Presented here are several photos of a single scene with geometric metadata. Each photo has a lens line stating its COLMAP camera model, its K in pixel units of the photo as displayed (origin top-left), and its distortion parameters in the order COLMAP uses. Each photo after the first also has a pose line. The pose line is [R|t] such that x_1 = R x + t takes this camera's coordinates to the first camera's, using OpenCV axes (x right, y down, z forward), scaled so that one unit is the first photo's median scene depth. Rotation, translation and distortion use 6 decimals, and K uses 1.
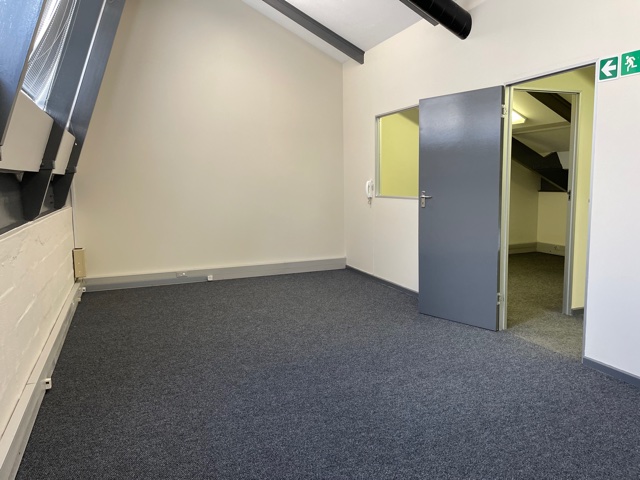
lens RADIAL K [[480.5, 0, 326.5], [0, 480.5, 240.5], [0, 0, 1]] dist [0.065683, -0.086817]
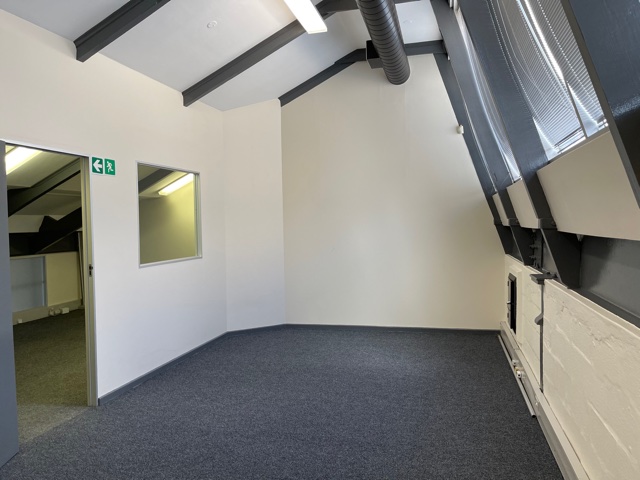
lens RADIAL K [[482.6, 0, 320.7], [0, 482.6, 242.4], [0, 0, 1]] dist [0.085341, -0.102260]
pose [[-0.798970, 0.003227, 0.601362, -0.694364], [0.106676, 0.984887, 0.136444, -0.268767], [-0.591833, 0.173166, -0.787240, 1.733356]]
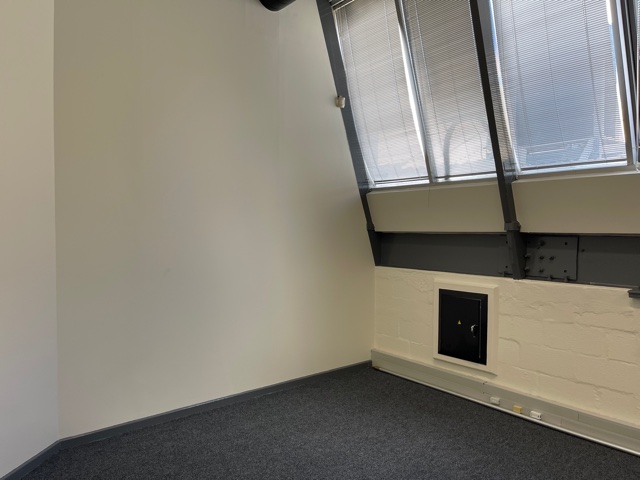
lens RADIAL K [[480.5, 0, 326.5], [0, 480.5, 240.5], [0, 0, 1]] dist [0.065683, -0.086817]
pose [[-0.960825, 0.016811, -0.276645, 0.509794], [-0.027491, 0.987455, 0.155486, -0.199224], [0.275789, 0.157000, -0.948310, 1.202584]]
